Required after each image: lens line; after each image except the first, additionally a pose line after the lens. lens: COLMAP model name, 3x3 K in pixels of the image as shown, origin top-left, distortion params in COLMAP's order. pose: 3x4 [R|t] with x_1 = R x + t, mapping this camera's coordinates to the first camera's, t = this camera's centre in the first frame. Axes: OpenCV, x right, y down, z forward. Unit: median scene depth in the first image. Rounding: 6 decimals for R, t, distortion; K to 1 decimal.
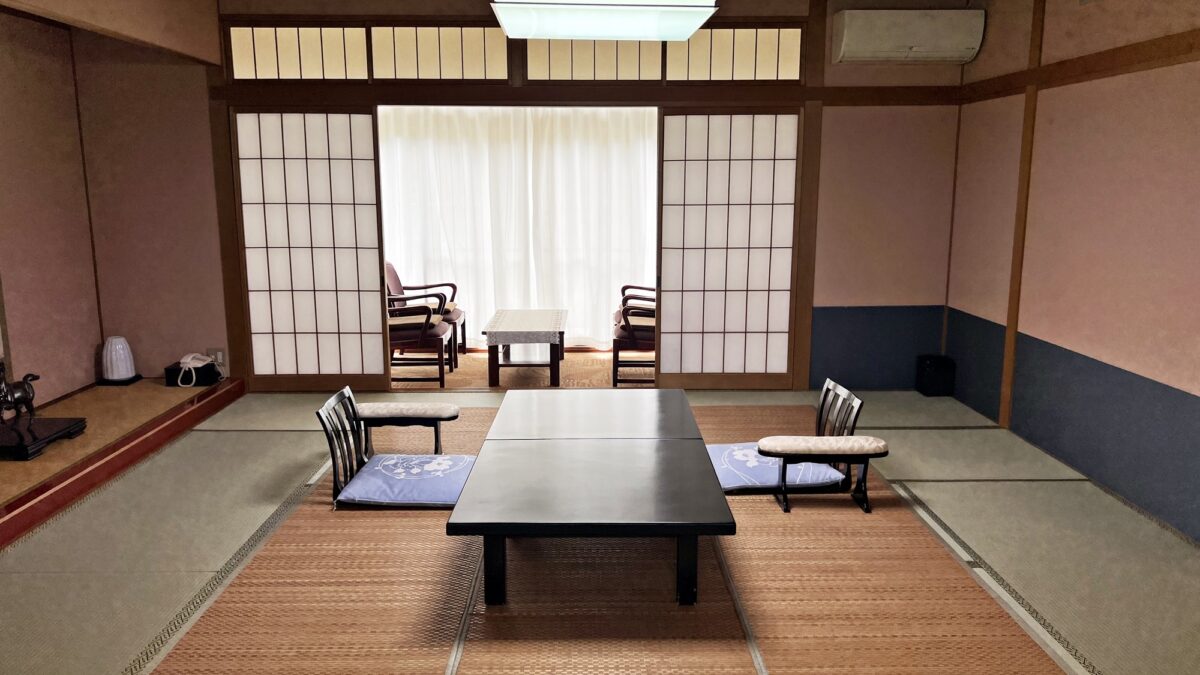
lens RADIAL K [[899.6, 0, 592.4], [0, 899.6, 346.8], [0, 0, 1]] dist [0.058722, -0.067968]
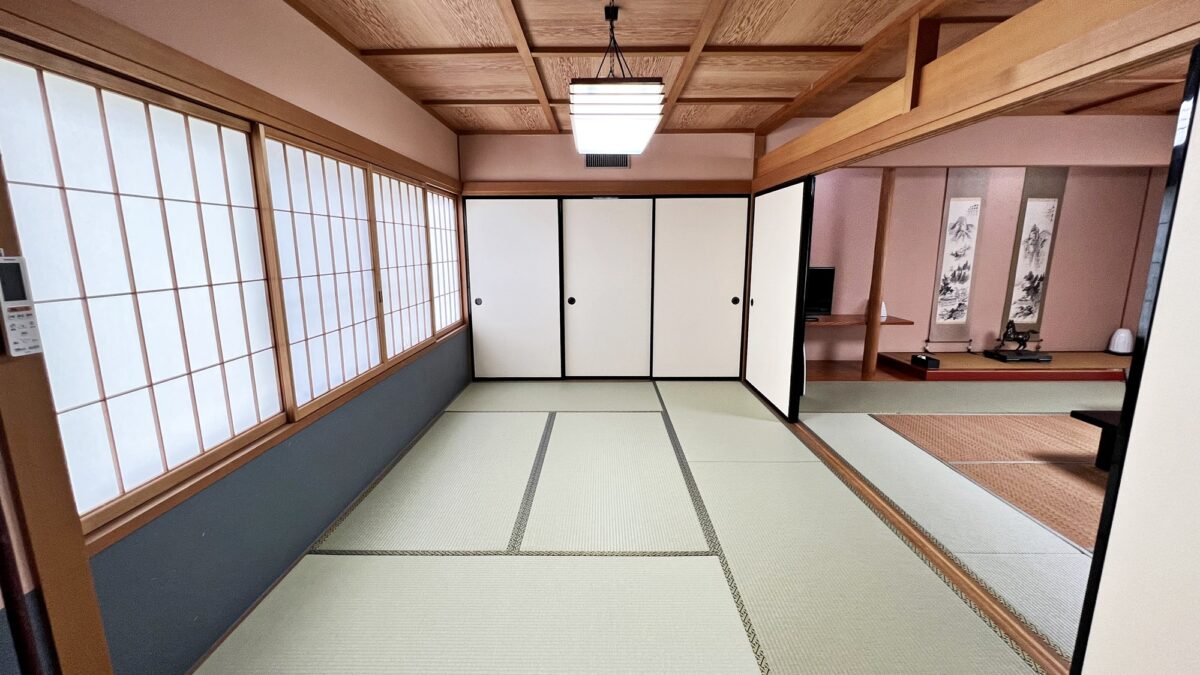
lens RADIAL K [[478.4, 0, 598.5], [0, 478.4, 331.8], [0, 0, 1]] dist [-0.002397, 0.000917]
pose [[-0.015607, 0.177524, -0.983993, 0.430183], [-0.181585, 0.967245, 0.177383, 0.015551], [0.983251, 0.181447, 0.017140, -0.038321]]
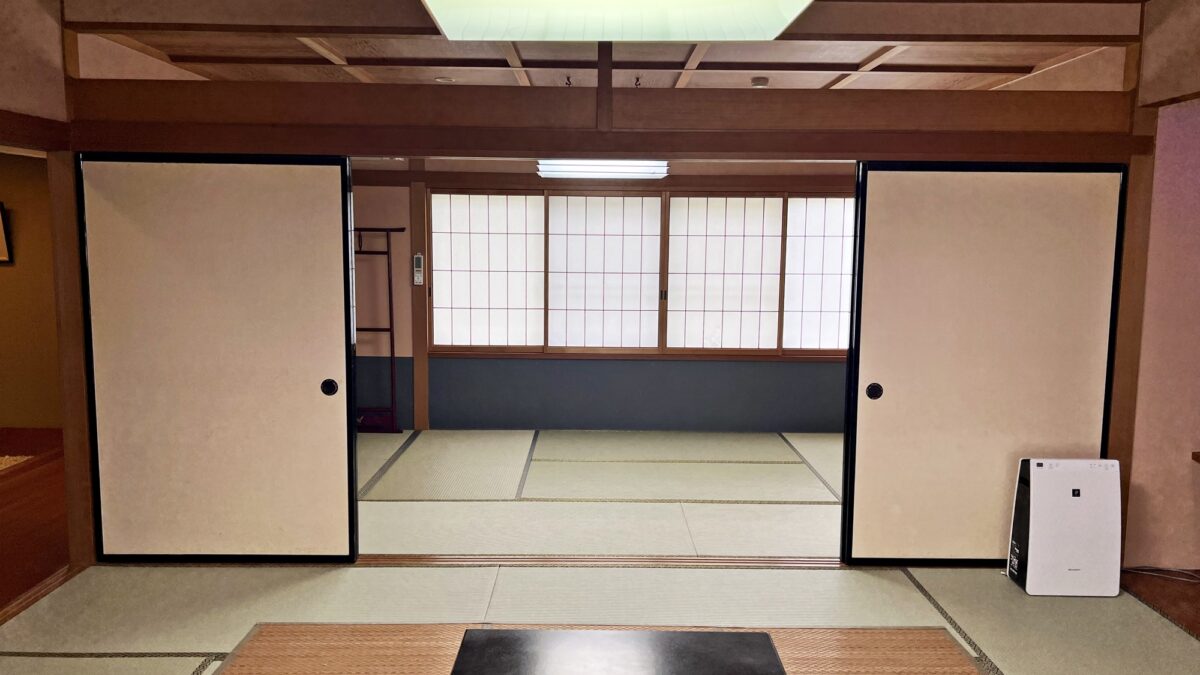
lens RADIAL K [[899.6, 0, 604.7], [0, 899.6, 344.5], [0, 0, 1]] dist [0.058722, -0.067968]
pose [[-0.999945, -0.007386, -0.007508, 0.011892], [-0.009312, 0.953096, 0.302526, -0.189219], [0.004921, 0.302579, -0.953111, 0.903311]]
